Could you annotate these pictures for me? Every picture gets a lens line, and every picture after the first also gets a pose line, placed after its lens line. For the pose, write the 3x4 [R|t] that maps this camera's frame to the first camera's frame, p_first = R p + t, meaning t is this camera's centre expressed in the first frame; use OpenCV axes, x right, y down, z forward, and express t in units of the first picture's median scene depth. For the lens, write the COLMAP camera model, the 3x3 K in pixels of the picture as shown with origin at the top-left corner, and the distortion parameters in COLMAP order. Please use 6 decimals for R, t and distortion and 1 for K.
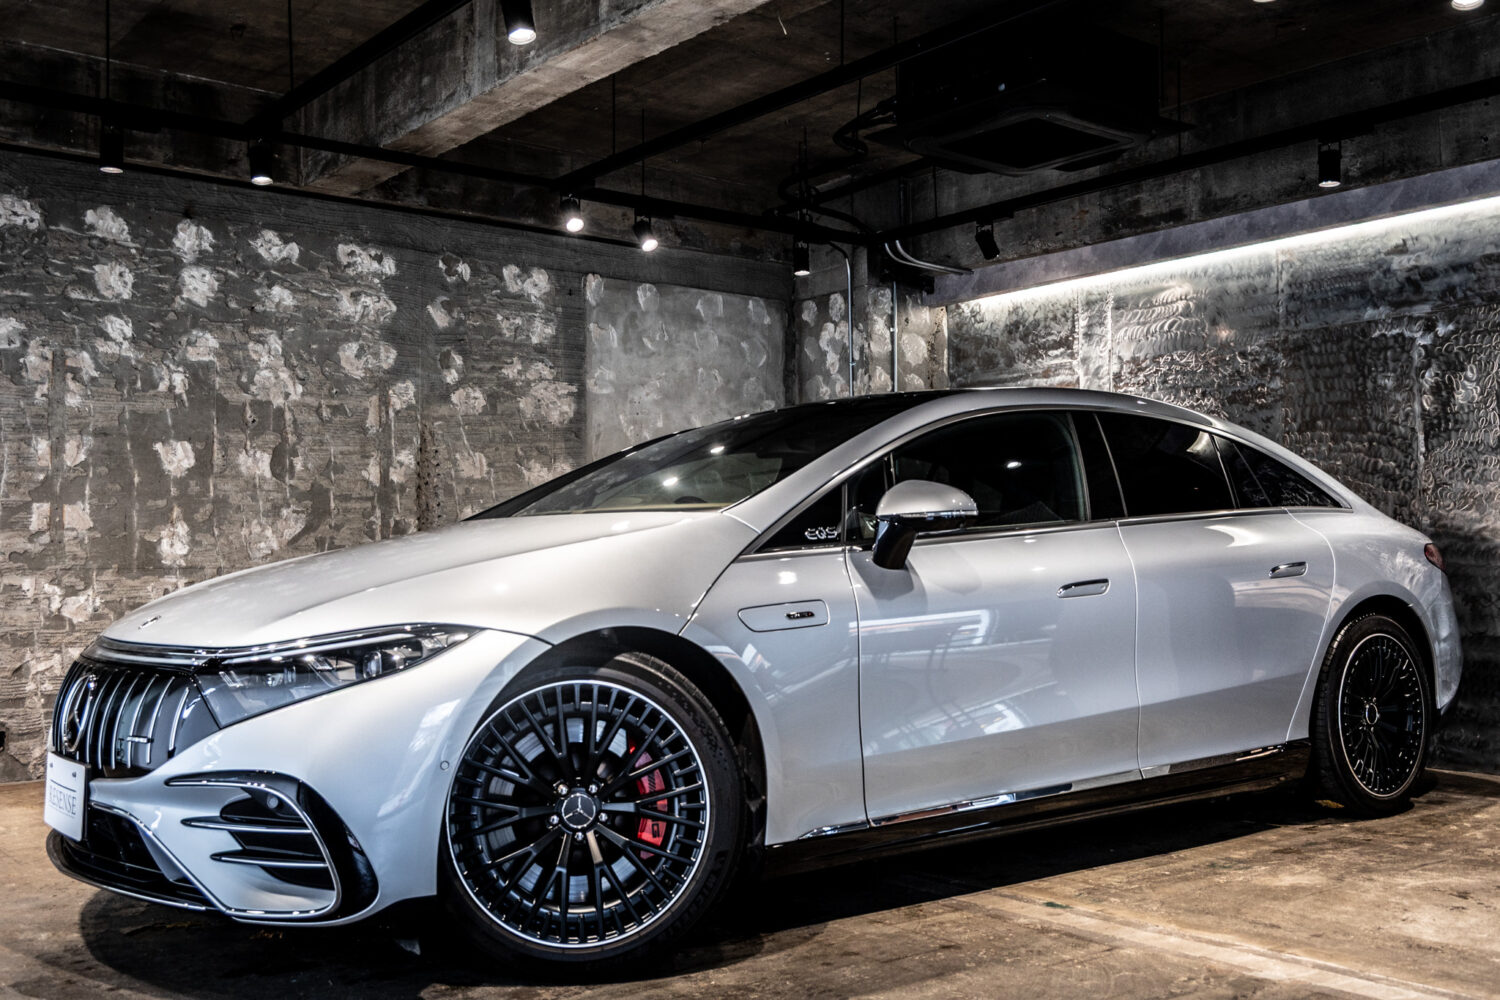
lens RADIAL K [[1423.7, 0, 721.5], [0, 1423.7, 496.1], [0, 0, 1]] dist [0.012982, 0.000000]
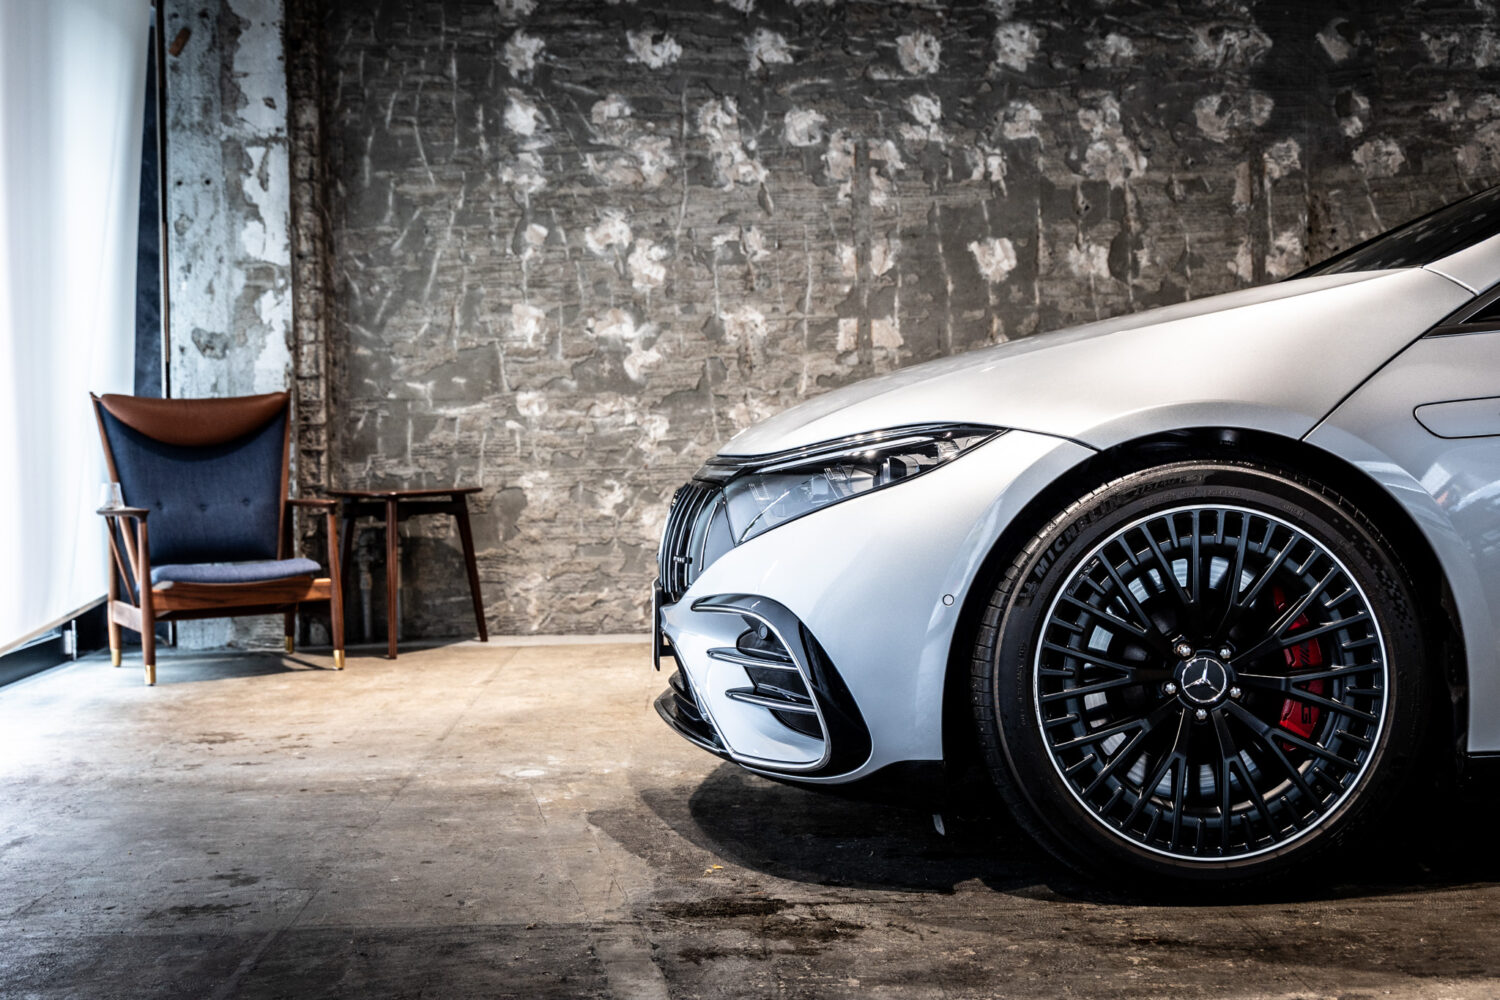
lens RADIAL K [[1825.1, 0, 747.0], [0, 1825.1, 458.8], [0, 0, 1]] dist [0.031815, 0.000000]
pose [[0.813346, 0.004776, -0.581761, 0.116694], [0.040424, 0.997085, 0.064703, 0.014157], [0.580374, -0.076143, 0.810782, 0.040168]]
